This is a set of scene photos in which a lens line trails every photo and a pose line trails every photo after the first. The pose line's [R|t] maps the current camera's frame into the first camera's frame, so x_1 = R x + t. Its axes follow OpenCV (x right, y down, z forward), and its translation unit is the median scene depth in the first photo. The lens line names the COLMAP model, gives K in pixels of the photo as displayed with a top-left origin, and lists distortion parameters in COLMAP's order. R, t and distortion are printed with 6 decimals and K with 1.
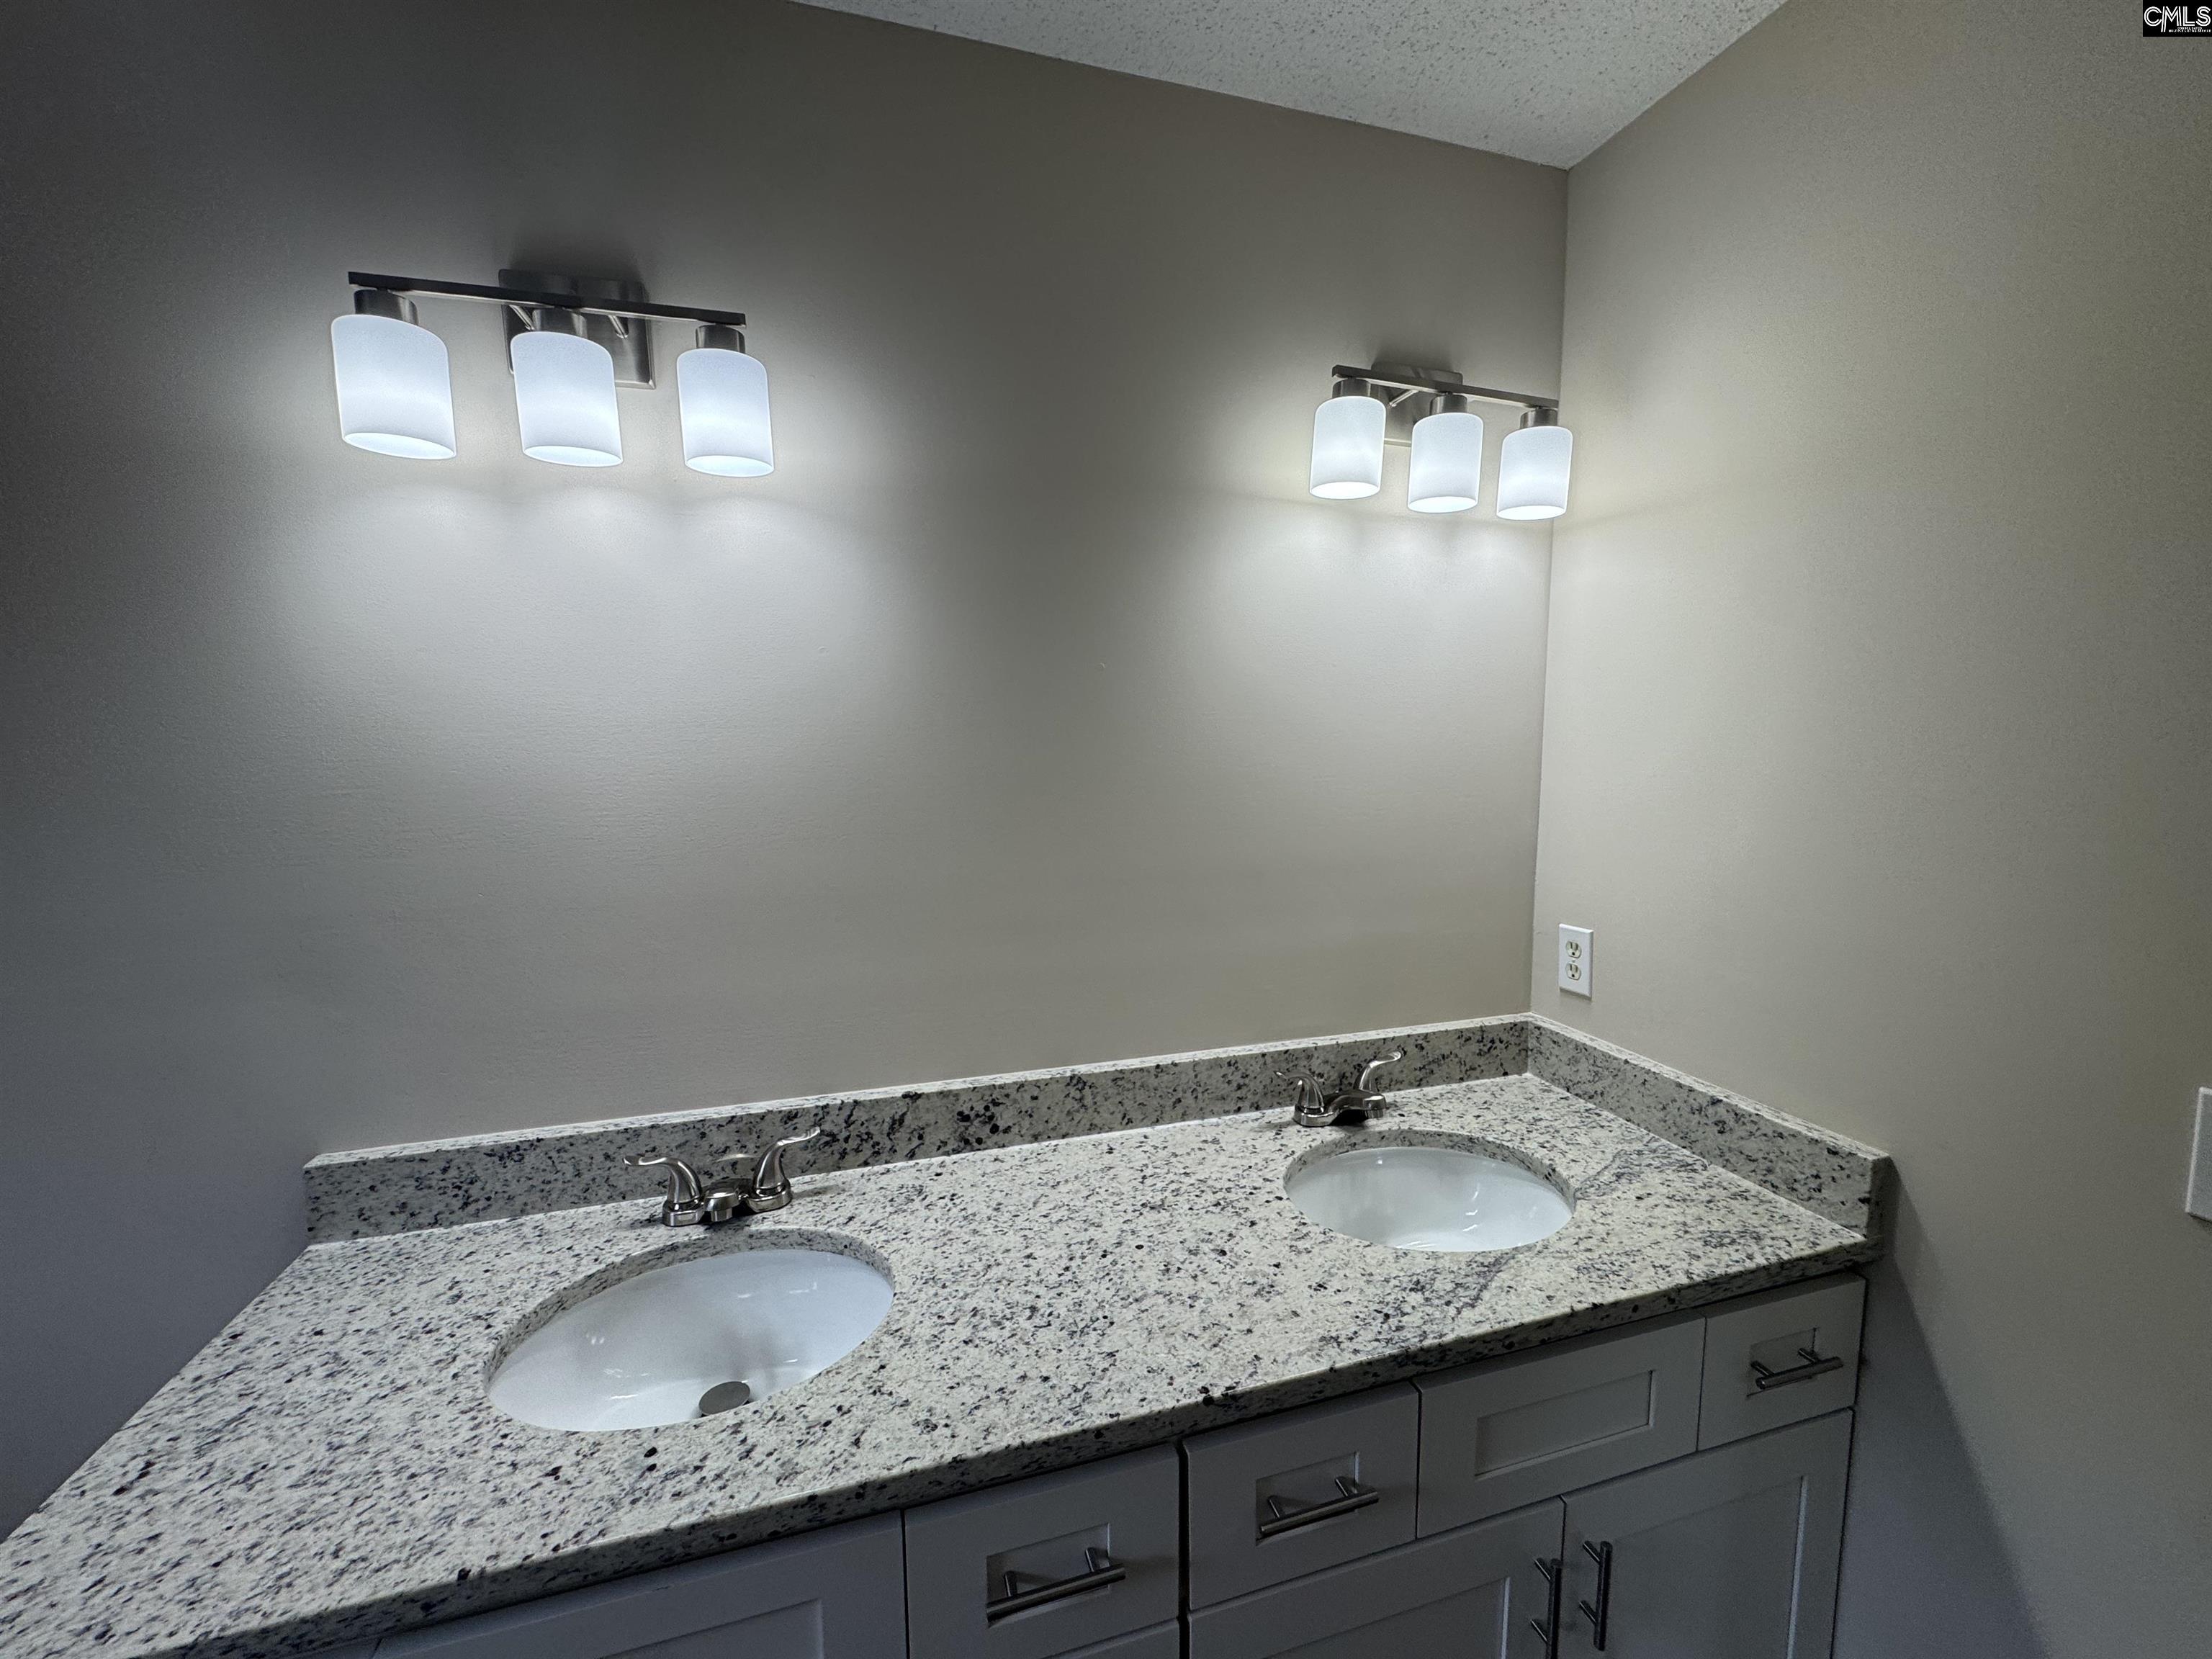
lens RADIAL K [[883.8, 0, 1106.0], [0, 883.8, 829.5], [0, 0, 1]] dist [-0.003990, 0.000383]
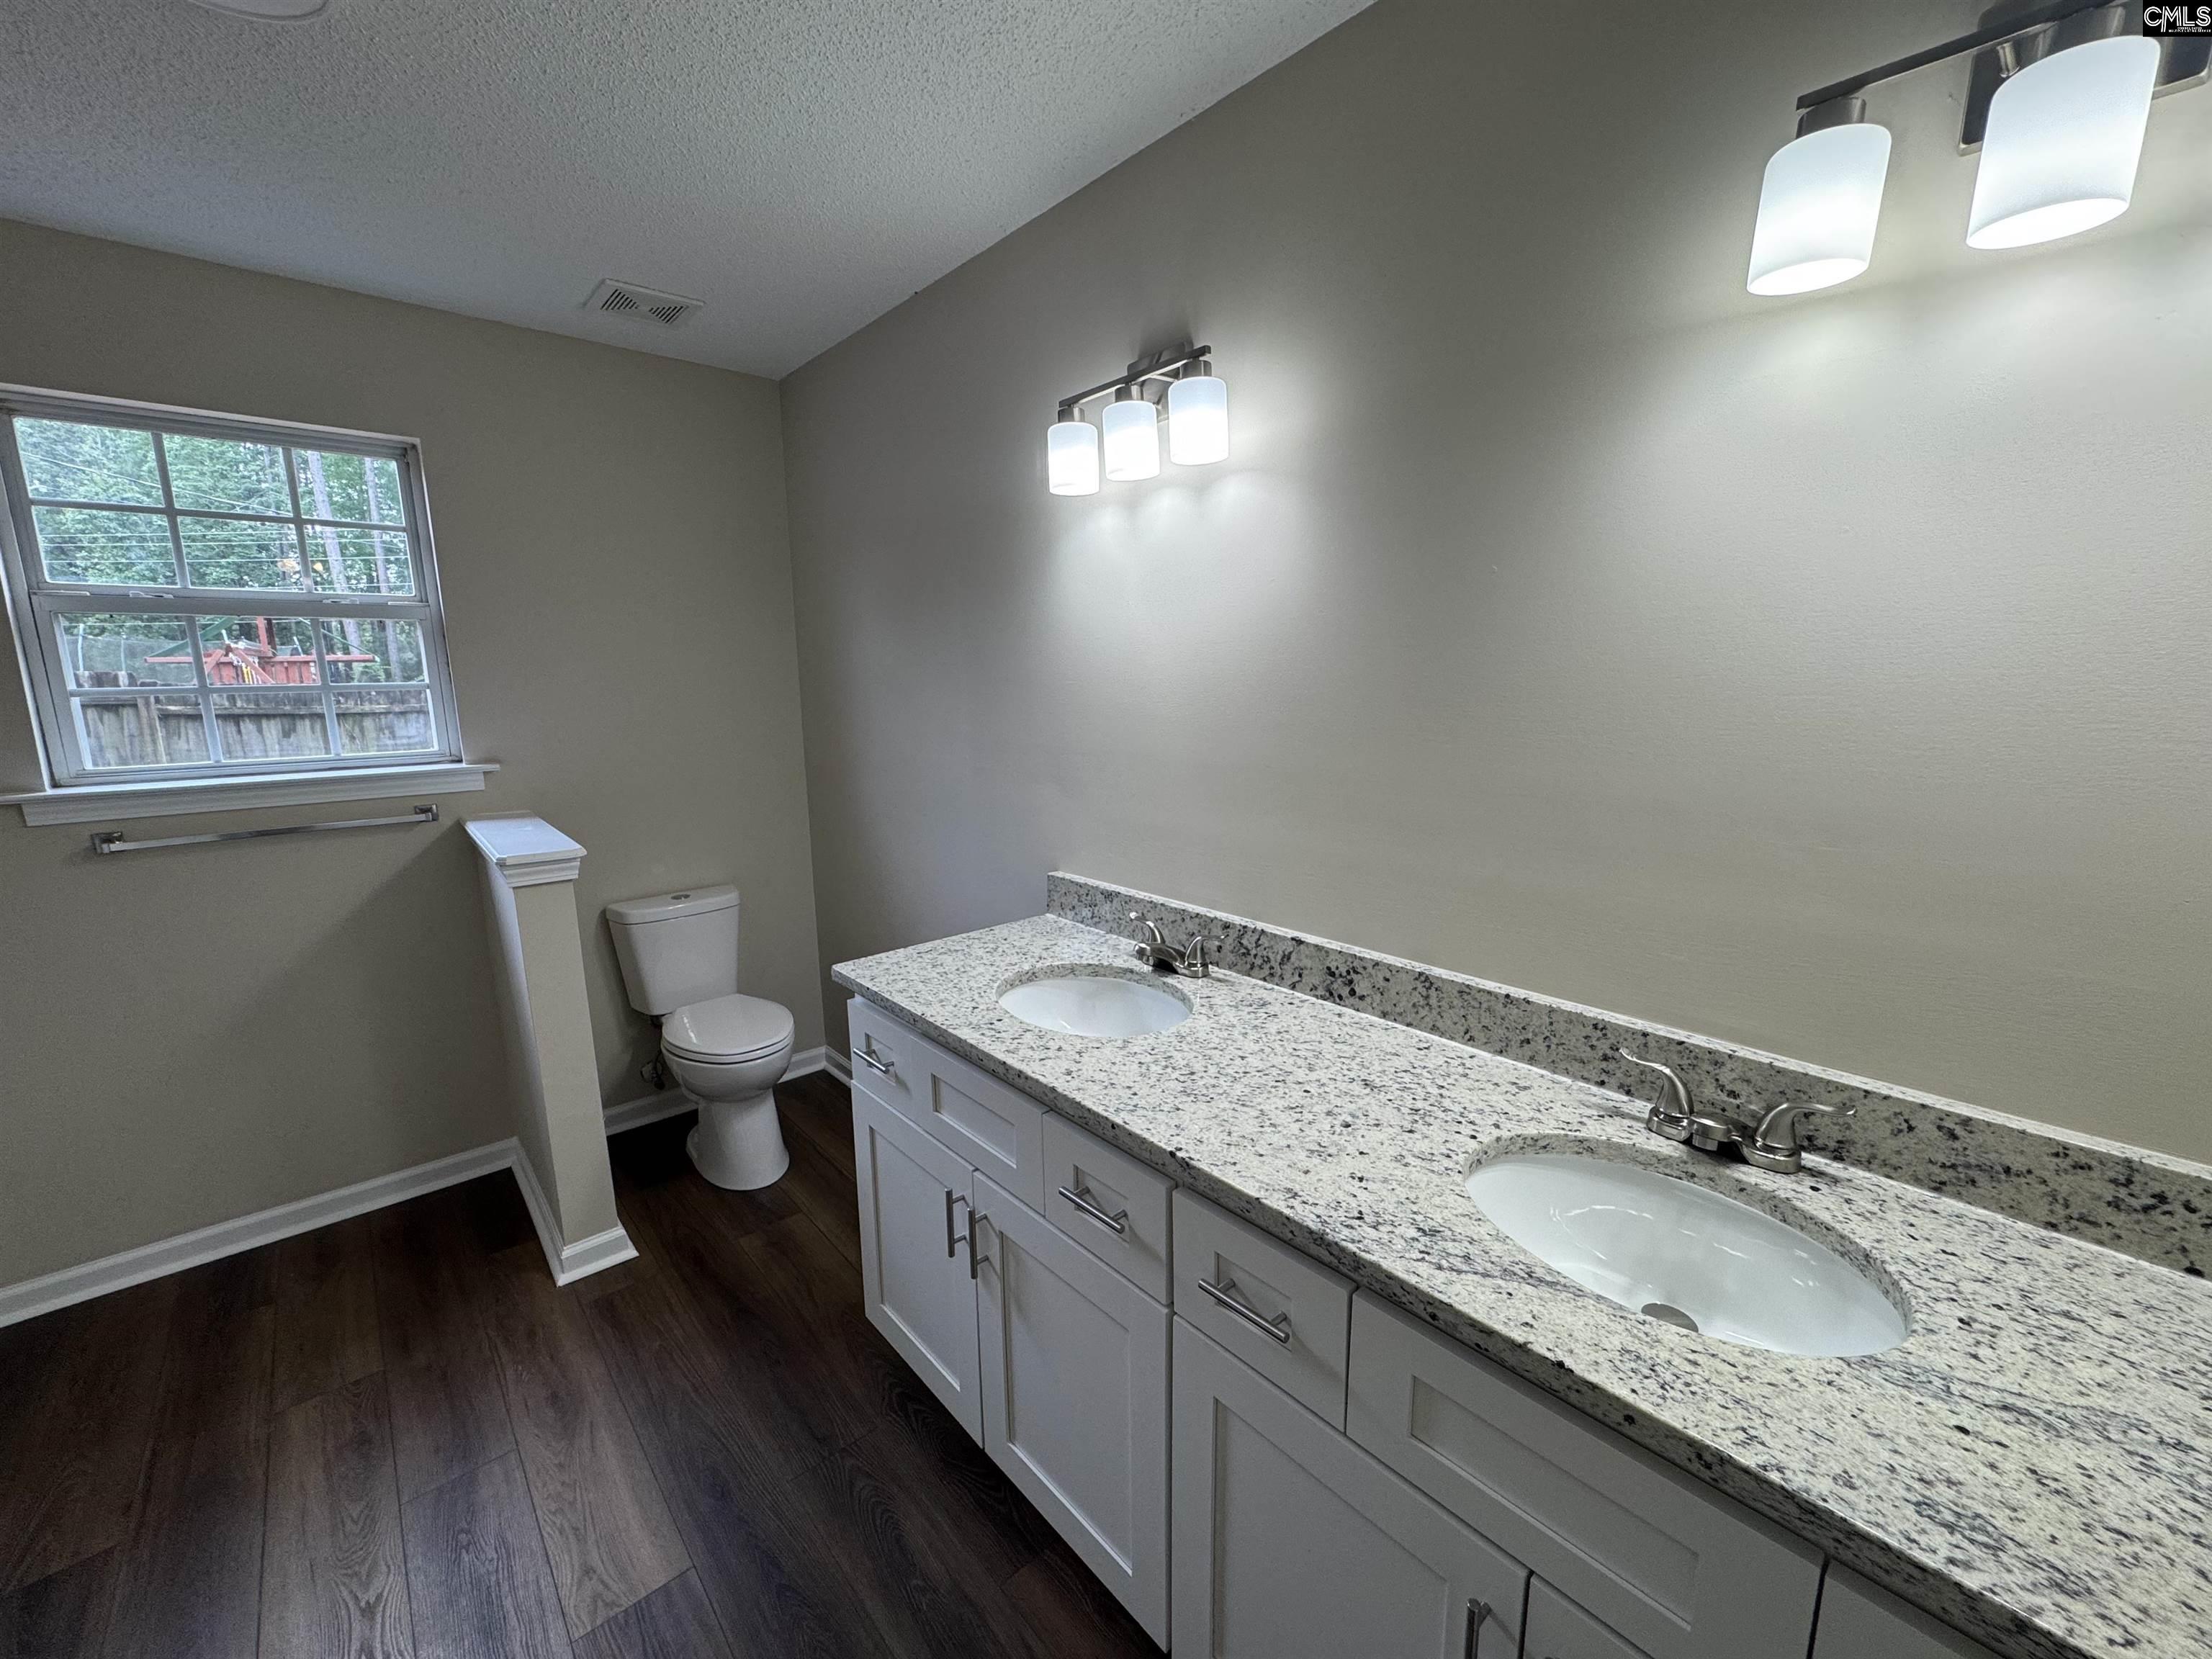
lens RADIAL K [[883.8, 0, 1106.0], [0, 883.8, 829.5], [0, 0, 1]] dist [-0.003990, 0.000383]
pose [[0.422968, 0.163375, -0.891295, 0.767024], [-0.090676, 0.986306, 0.137761, 0.000234], [0.901597, 0.022550, 0.431990, 0.219535]]
